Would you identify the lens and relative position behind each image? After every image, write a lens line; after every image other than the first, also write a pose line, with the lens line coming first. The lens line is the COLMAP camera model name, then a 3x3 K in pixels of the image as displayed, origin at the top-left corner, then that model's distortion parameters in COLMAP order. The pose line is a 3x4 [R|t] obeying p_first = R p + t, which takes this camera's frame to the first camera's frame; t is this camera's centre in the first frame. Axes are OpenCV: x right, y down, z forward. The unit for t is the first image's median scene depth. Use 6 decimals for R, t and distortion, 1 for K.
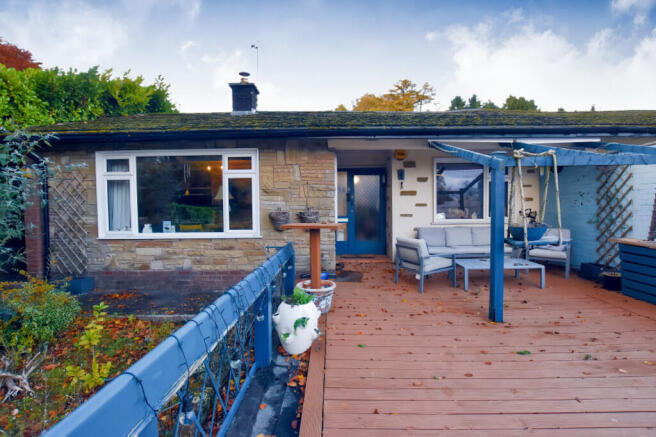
lens RADIAL K [[304.7, 0, 328.0], [0, 304.7, 218.5], [0, 0, 1]] dist [-0.034540, 0.000798]
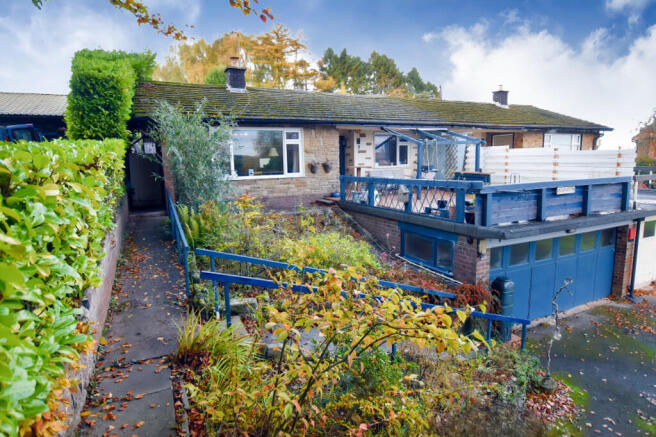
lens RADIAL K [[356.6, 0, 327.1], [0, 356.6, 204.7], [0, 0, 1]] dist [-0.000741, 0.000006]
pose [[0.904311, -0.063660, 0.422101, -1.011455], [0.024783, 0.994979, 0.096964, 0.023863], [-0.426154, -0.077225, 0.901349, -1.020230]]
